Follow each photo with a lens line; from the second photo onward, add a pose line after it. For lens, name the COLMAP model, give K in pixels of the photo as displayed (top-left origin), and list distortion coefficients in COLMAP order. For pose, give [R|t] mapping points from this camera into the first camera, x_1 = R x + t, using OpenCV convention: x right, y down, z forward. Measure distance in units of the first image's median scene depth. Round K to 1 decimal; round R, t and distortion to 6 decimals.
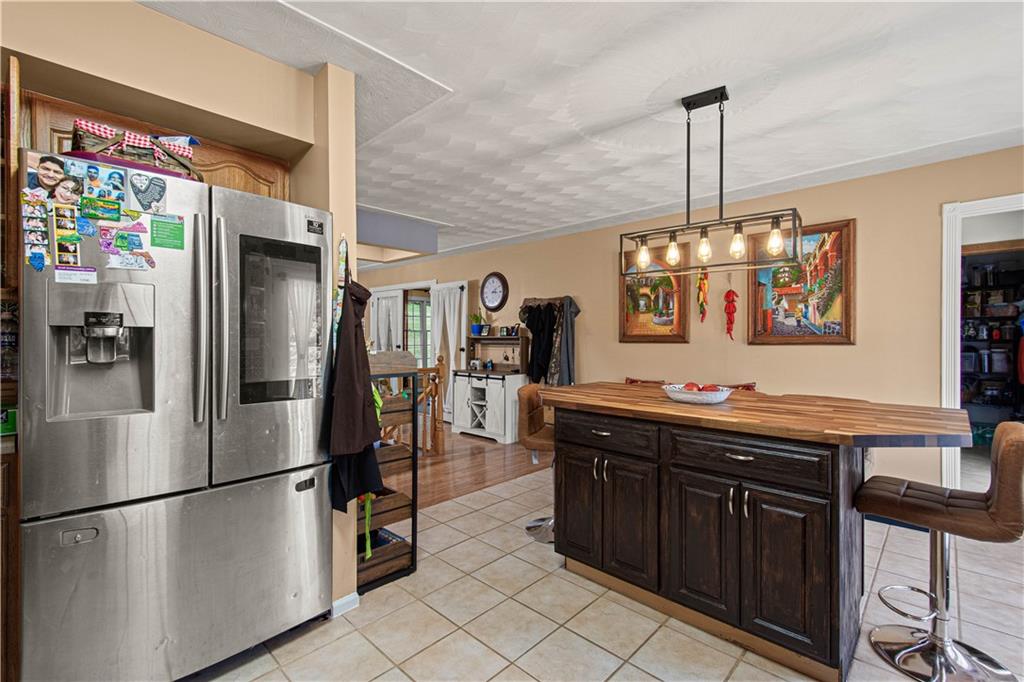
lens RADIAL K [[453.9, 0, 512.9], [0, 453.9, 339.4], [0, 0, 1]] dist [0.004093, -0.000049]
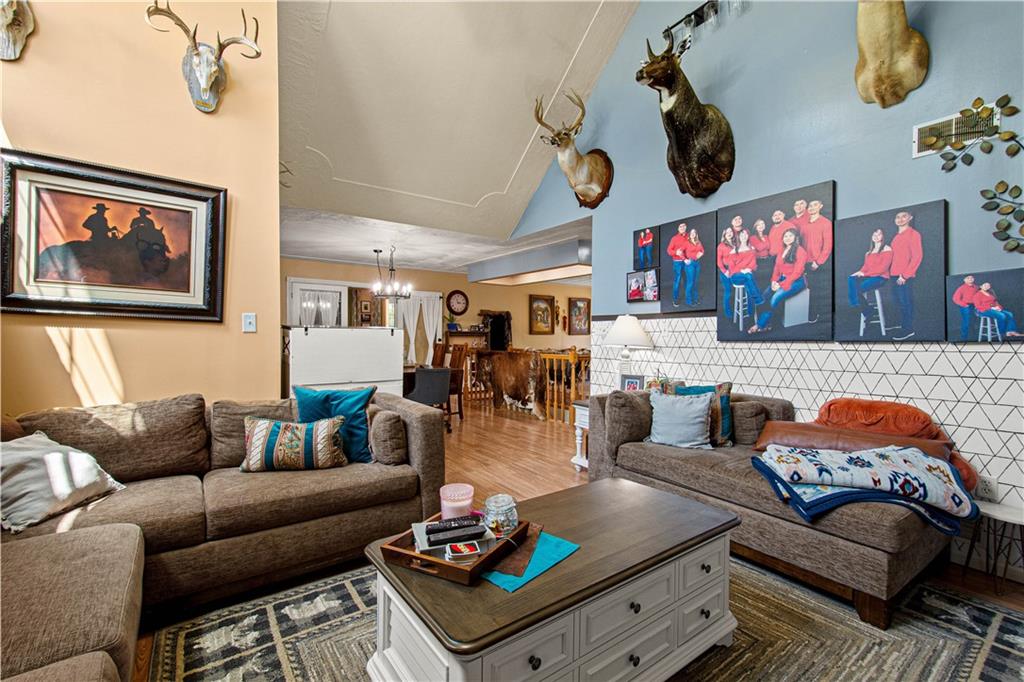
lens RADIAL K [[453.9, 0, 513.1], [0, 453.9, 336.0], [0, 0, 1]] dist [0.004093, -0.000049]
pose [[0.173671, -0.000834, 0.984803, -2.058830], [-0.000344, 1.000000, 0.000908, 0.014147], [-0.984804, -0.000496, 0.173670, 0.687796]]
